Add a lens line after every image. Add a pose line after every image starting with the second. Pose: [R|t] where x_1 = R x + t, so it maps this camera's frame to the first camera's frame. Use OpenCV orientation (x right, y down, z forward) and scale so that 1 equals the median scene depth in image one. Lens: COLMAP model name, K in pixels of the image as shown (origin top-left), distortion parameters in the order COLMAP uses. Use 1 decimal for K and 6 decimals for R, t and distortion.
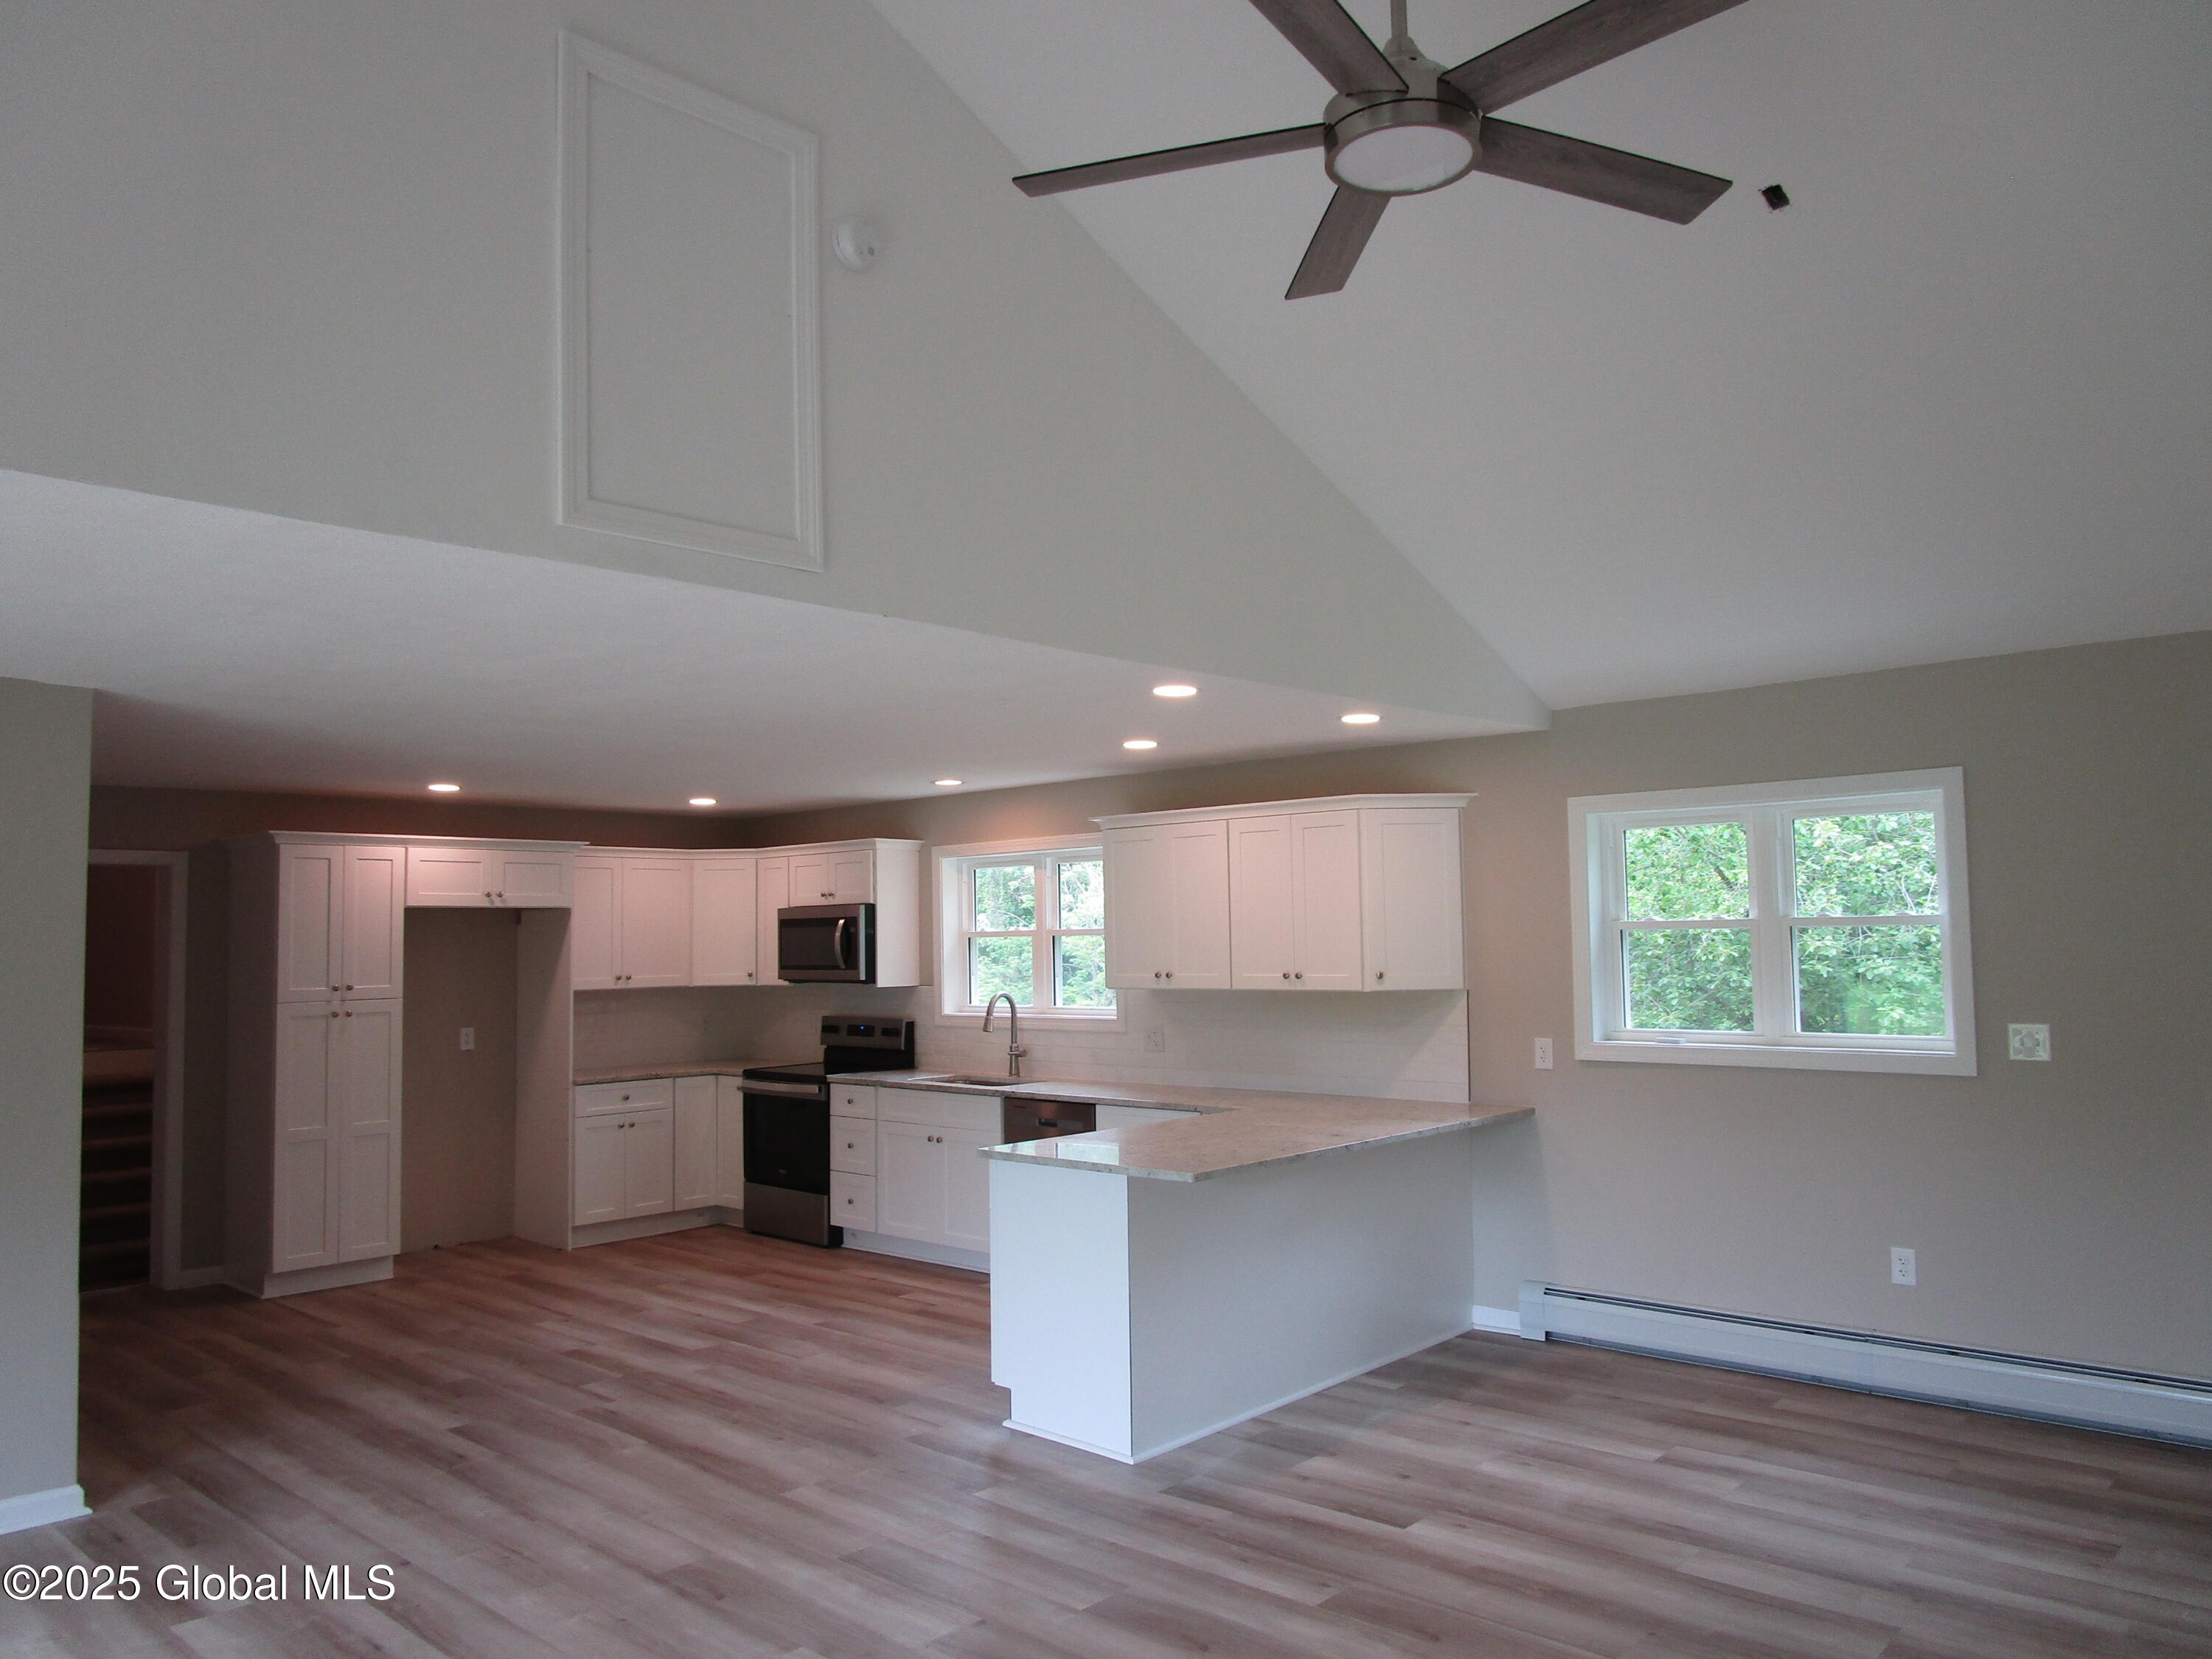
lens RADIAL K [[1580.3, 0, 1111.5], [0, 1580.3, 827.5], [0, 0, 1]] dist [-0.033999, 0.012887]
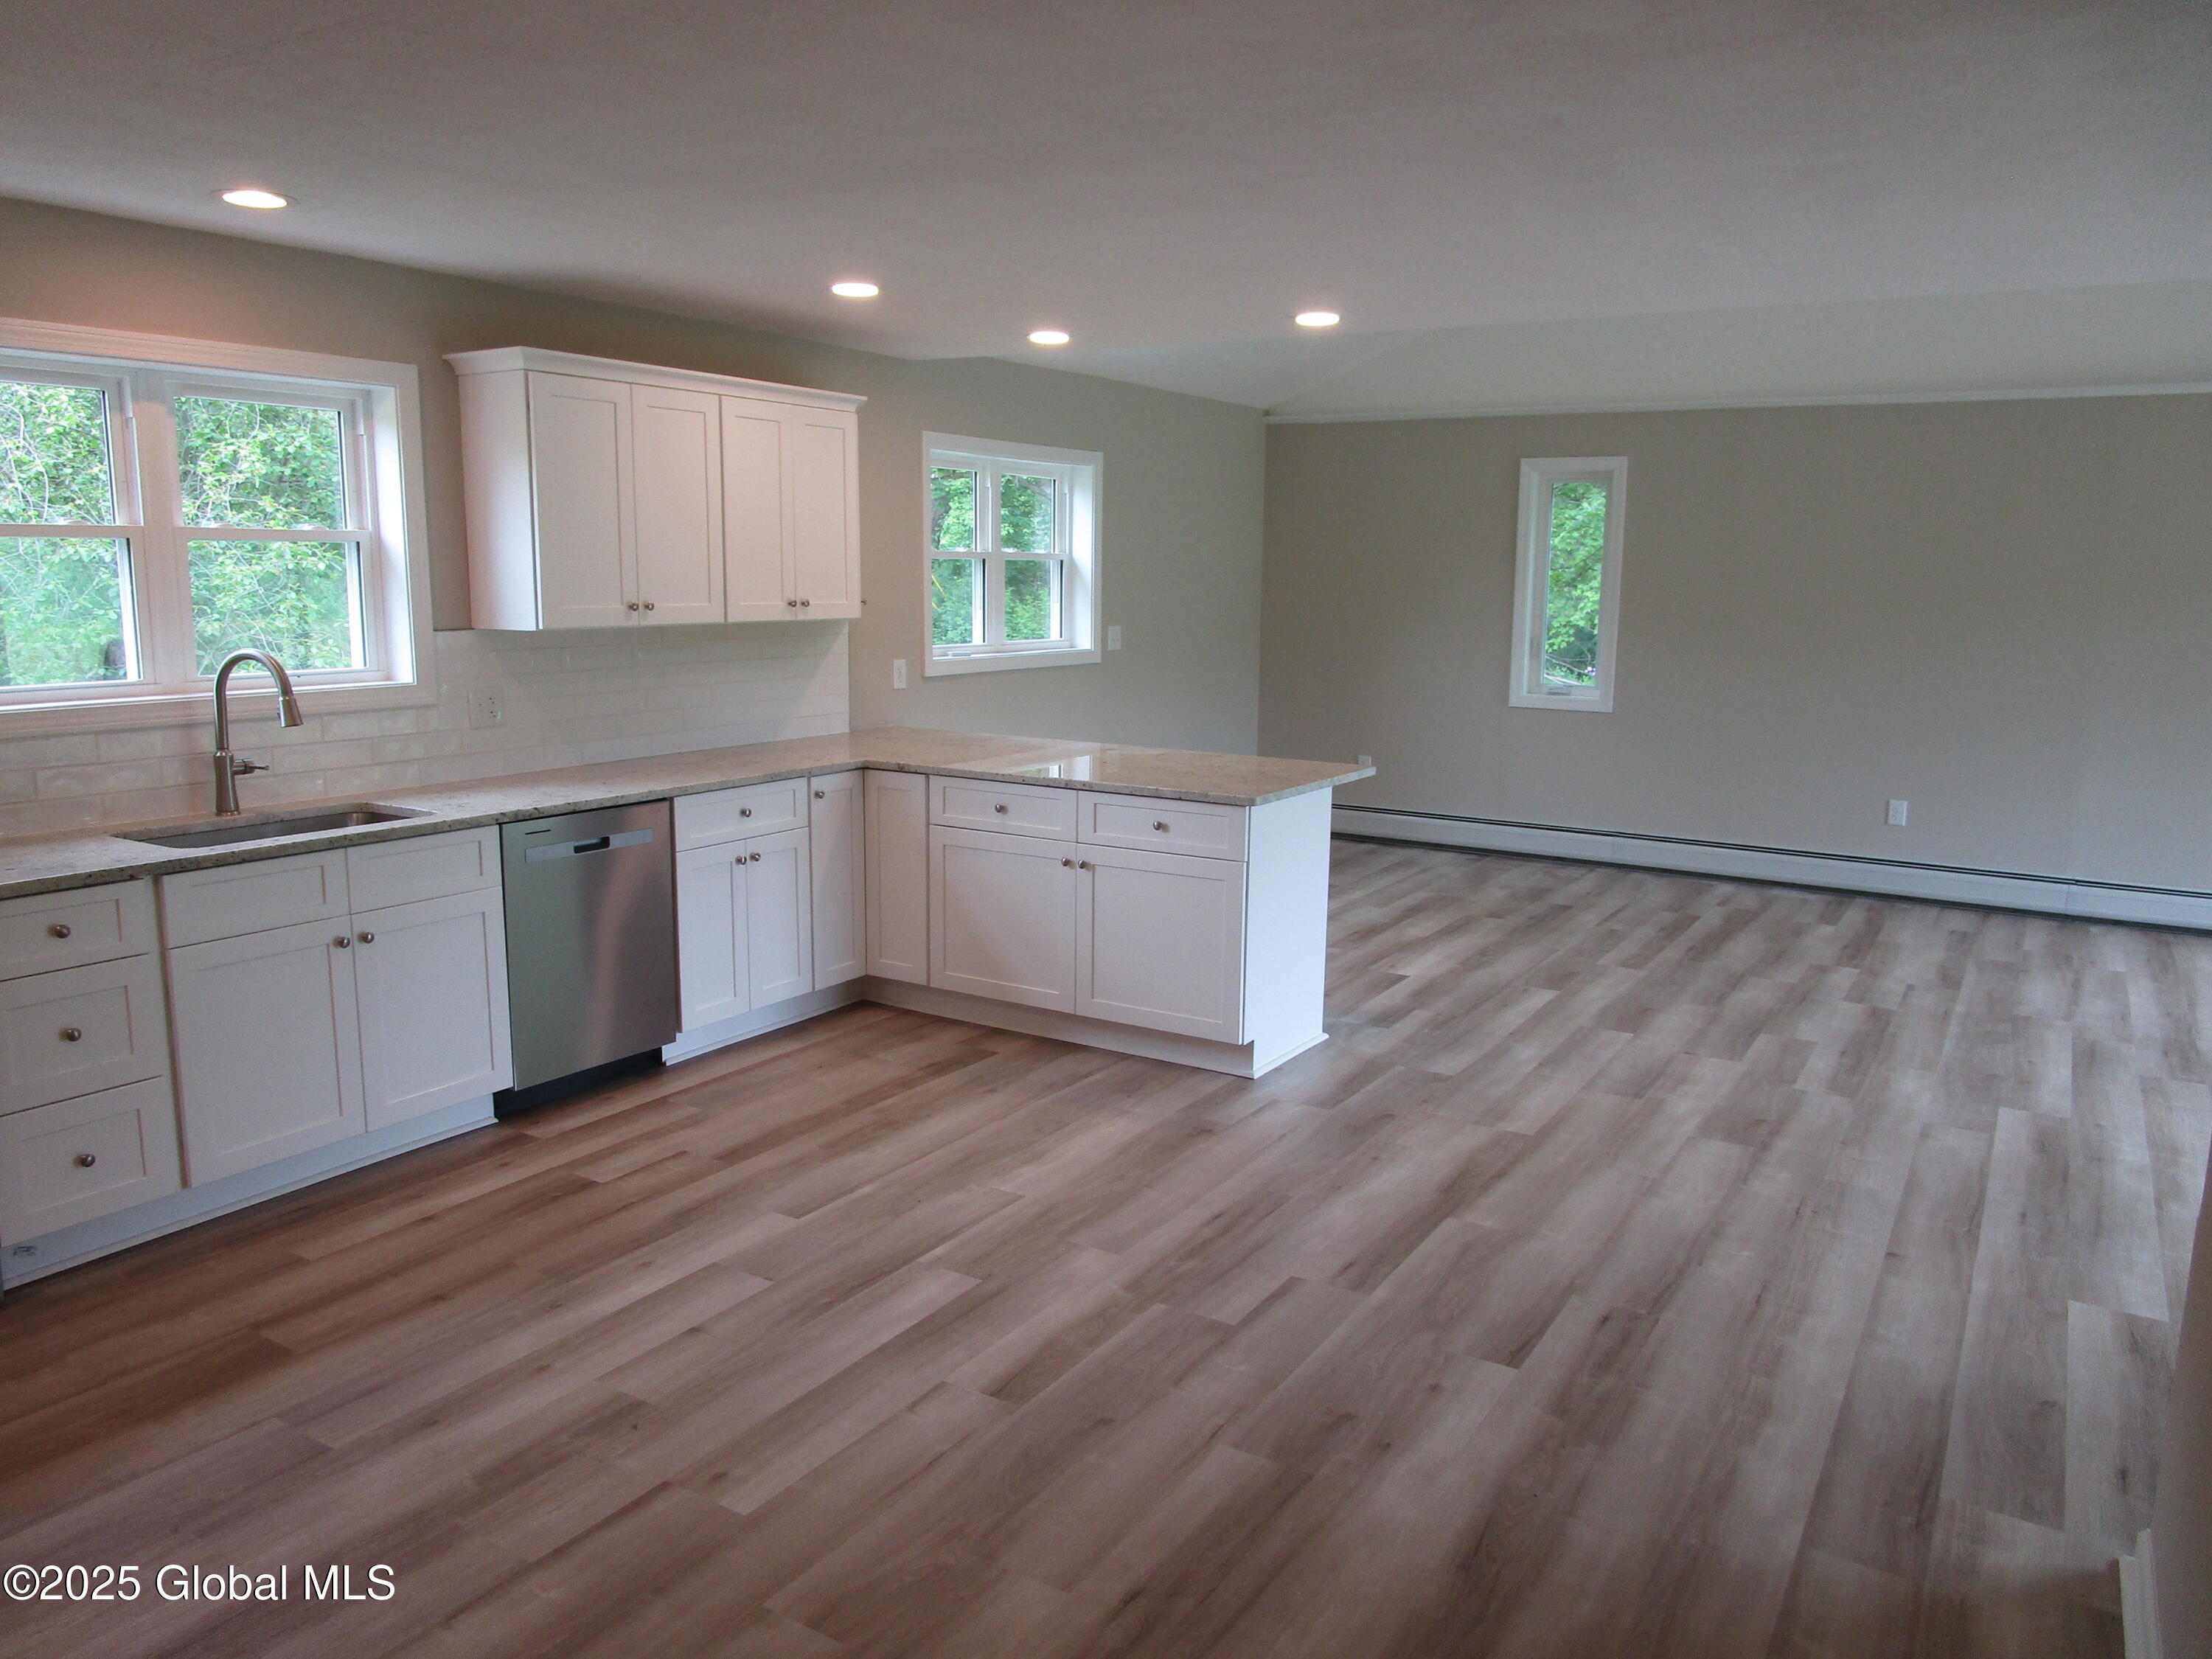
lens RADIAL K [[1580.3, 0, 1085.1], [0, 1580.3, 823.8], [0, 0, 1]] dist [-0.033999, 0.012887]
pose [[-0.177955, -0.143247, 0.973556, -0.719948], [-0.079165, 0.988225, 0.130935, 0.085448], [-0.980849, -0.053771, -0.187200, 0.972807]]
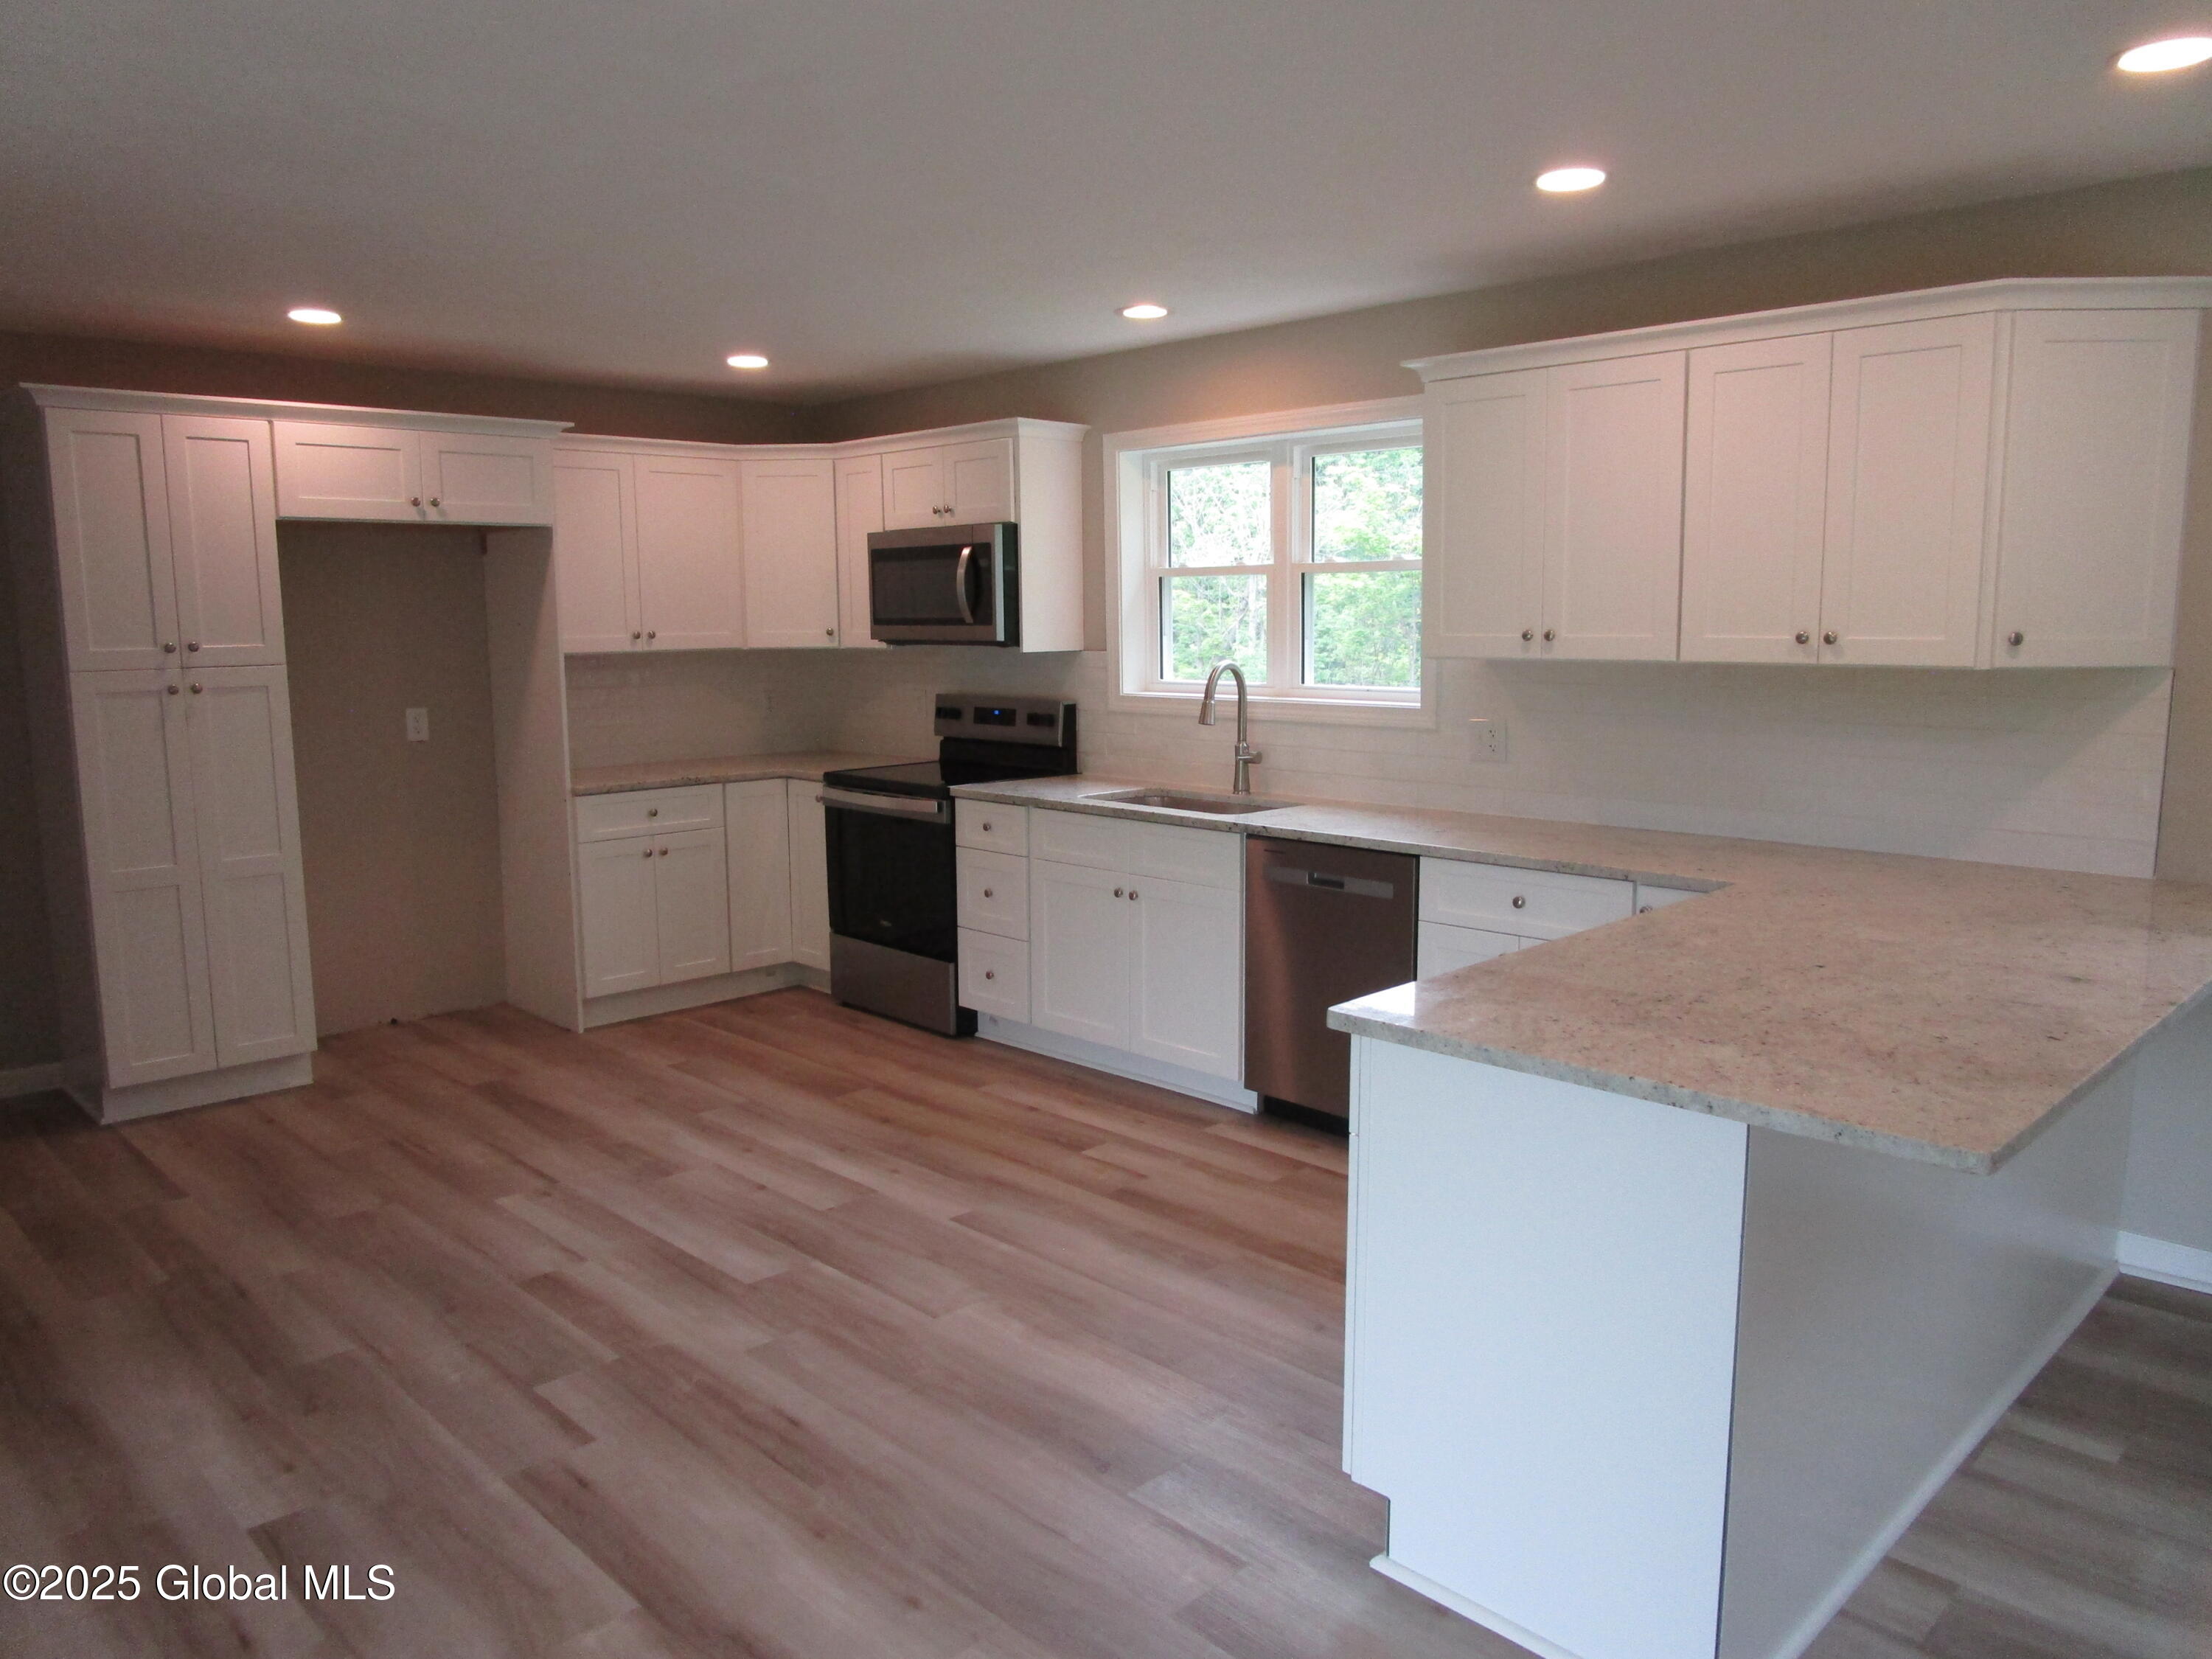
lens RADIAL K [[1580.3, 0, 1113.0], [0, 1580.3, 829.3], [0, 0, 1]] dist [-0.033999, 0.012887]
pose [[0.998655, 0.015493, -0.049477, -0.096591], [-0.004799, 0.977833, 0.209332, 0.044746], [0.051623, -0.208813, 0.976592, 0.433811]]
